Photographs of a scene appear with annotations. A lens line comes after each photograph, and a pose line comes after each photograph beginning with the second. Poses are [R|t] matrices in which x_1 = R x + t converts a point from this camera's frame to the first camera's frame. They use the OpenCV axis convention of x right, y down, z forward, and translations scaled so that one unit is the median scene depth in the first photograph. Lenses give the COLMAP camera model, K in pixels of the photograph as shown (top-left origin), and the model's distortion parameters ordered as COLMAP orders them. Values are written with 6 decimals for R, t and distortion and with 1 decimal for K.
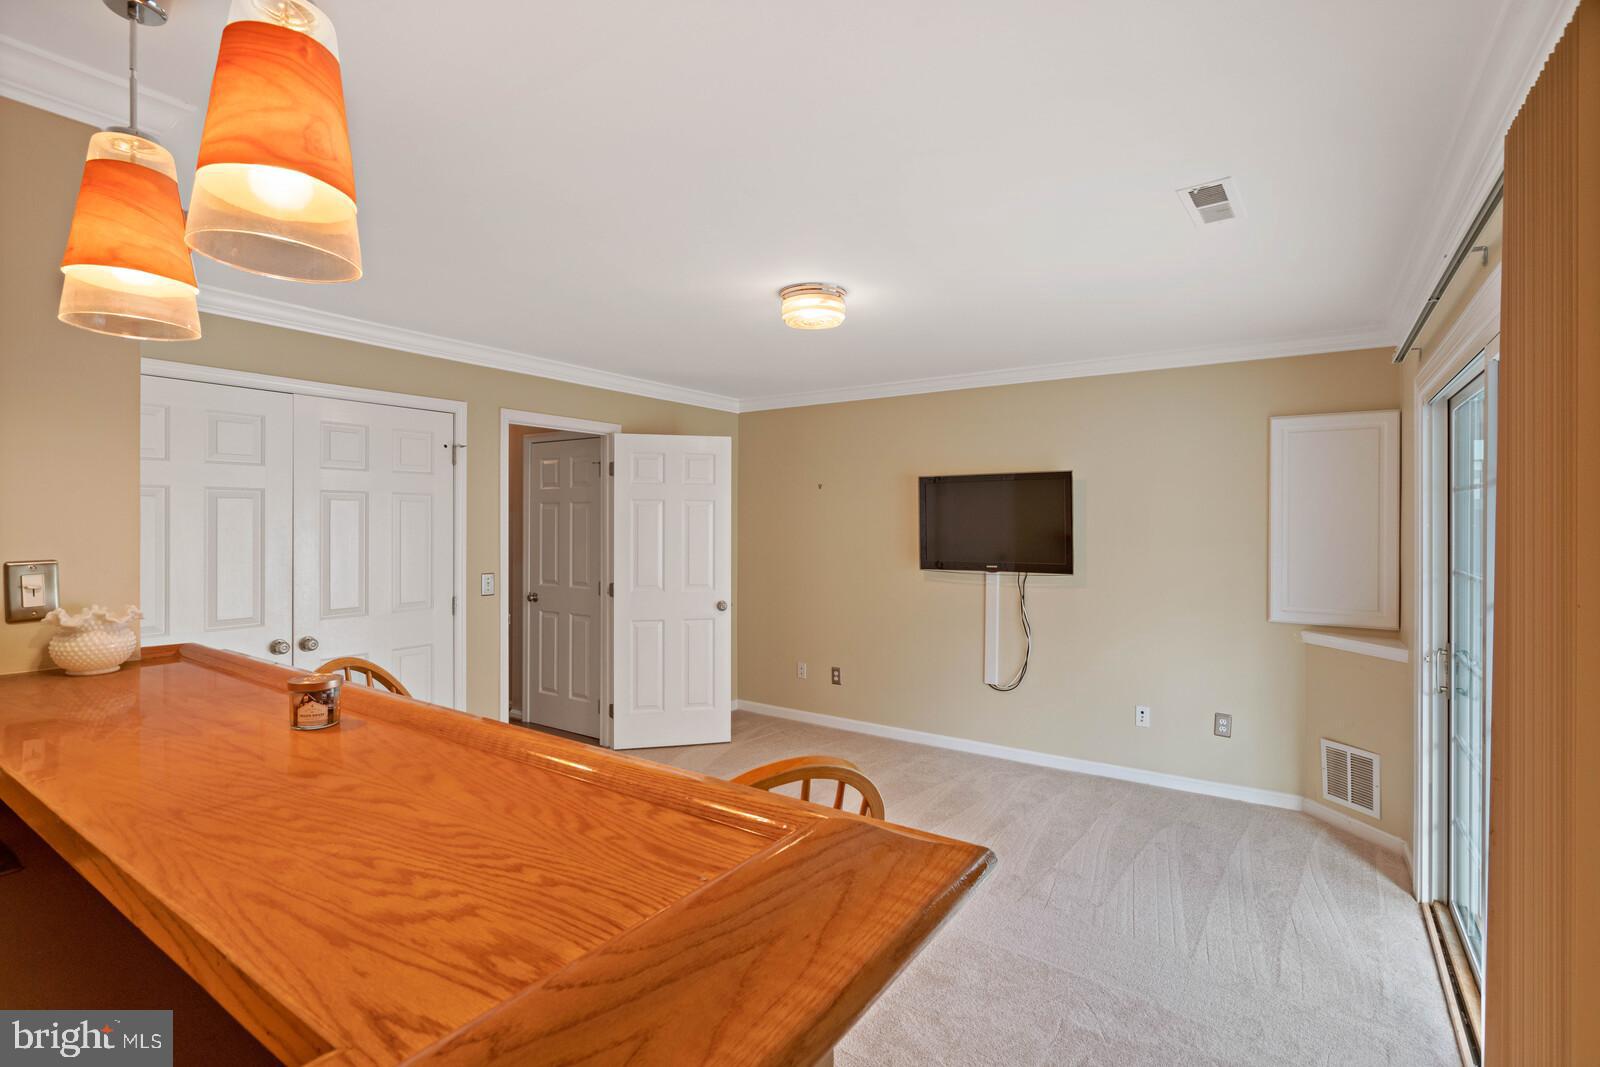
lens RADIAL K [[761.7, 0, 793.3], [0, 761.7, 526.5], [0, 0, 1]] dist [0.001790, 0.000835]
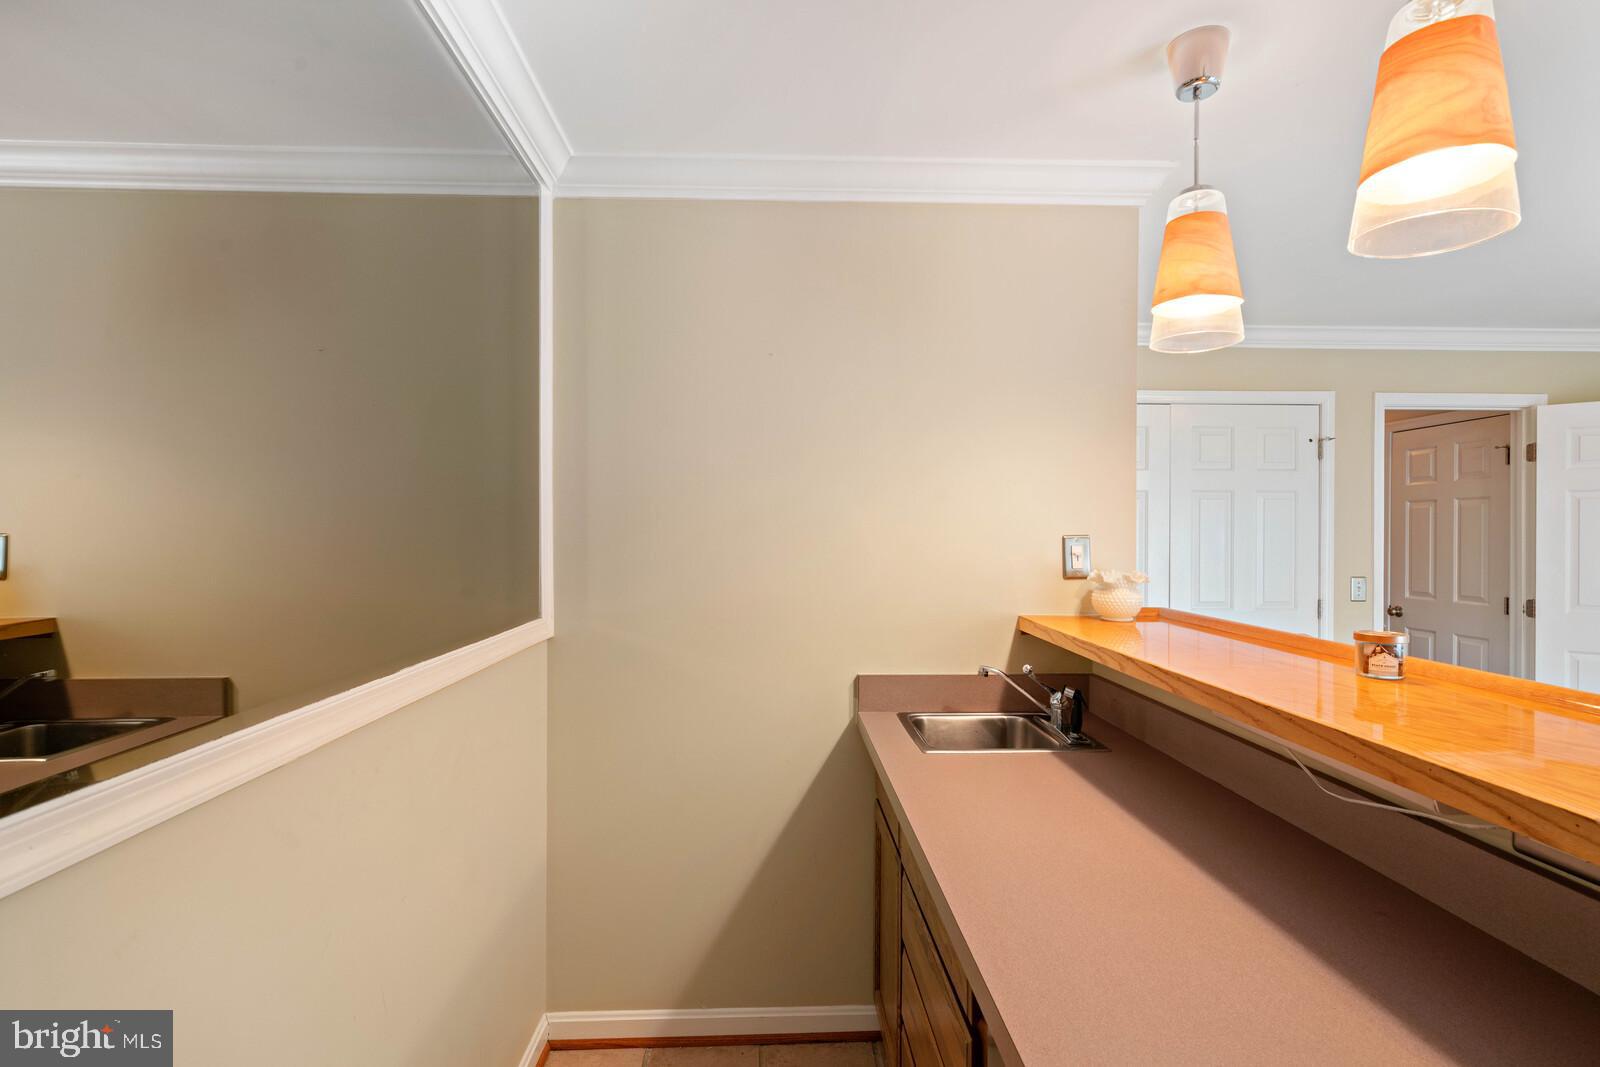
lens RADIAL K [[763.6, 0, 799.0], [0, 763.6, 537.2], [0, 0, 1]] dist [0.001848, 0.000798]
pose [[0.592625, 0.003439, -0.805471, -0.188124], [-0.005363, 0.999986, 0.000323, 0.052420], [0.805461, 0.004129, 0.592635, -0.225091]]
